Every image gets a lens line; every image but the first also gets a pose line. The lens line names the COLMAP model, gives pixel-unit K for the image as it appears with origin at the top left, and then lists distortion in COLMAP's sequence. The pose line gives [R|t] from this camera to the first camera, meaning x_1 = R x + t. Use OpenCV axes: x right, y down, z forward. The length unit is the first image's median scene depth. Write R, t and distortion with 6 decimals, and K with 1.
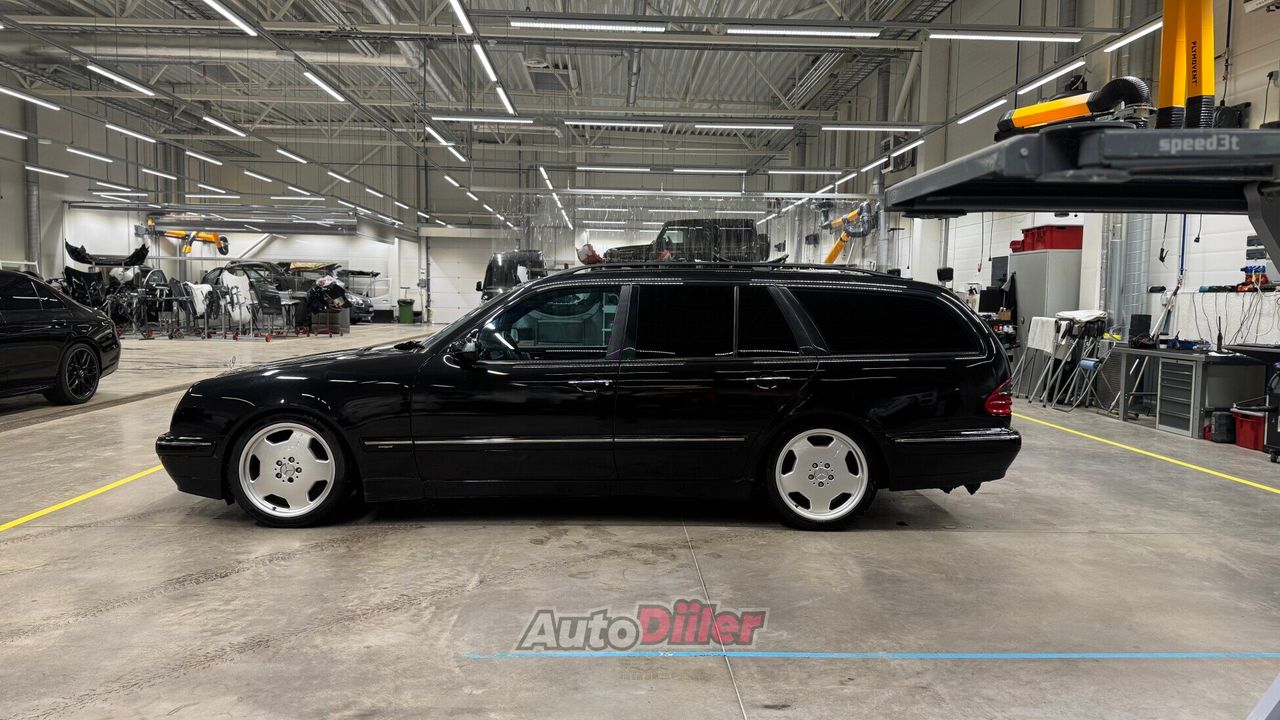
lens RADIAL K [[912.3, 0, 638.8], [0, 912.3, 358.9], [0, 0, 1]] dist [0.049323, -0.035887]
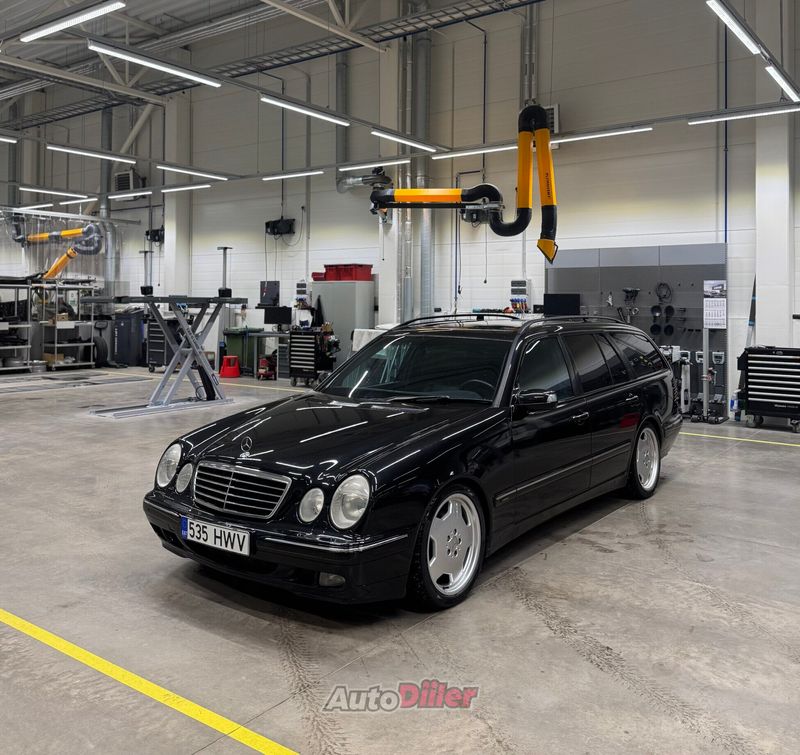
lens RADIAL K [[758.5, 0, 446.8], [0, 758.5, 298.1], [0, 0, 1]] dist [-0.014163, 0.000000]
pose [[0.610038, 0.000064, 0.792372, -1.215387], [0.050985, 0.997925, -0.039334, -0.127648], [-0.790730, 0.064395, 0.608768, 0.600962]]
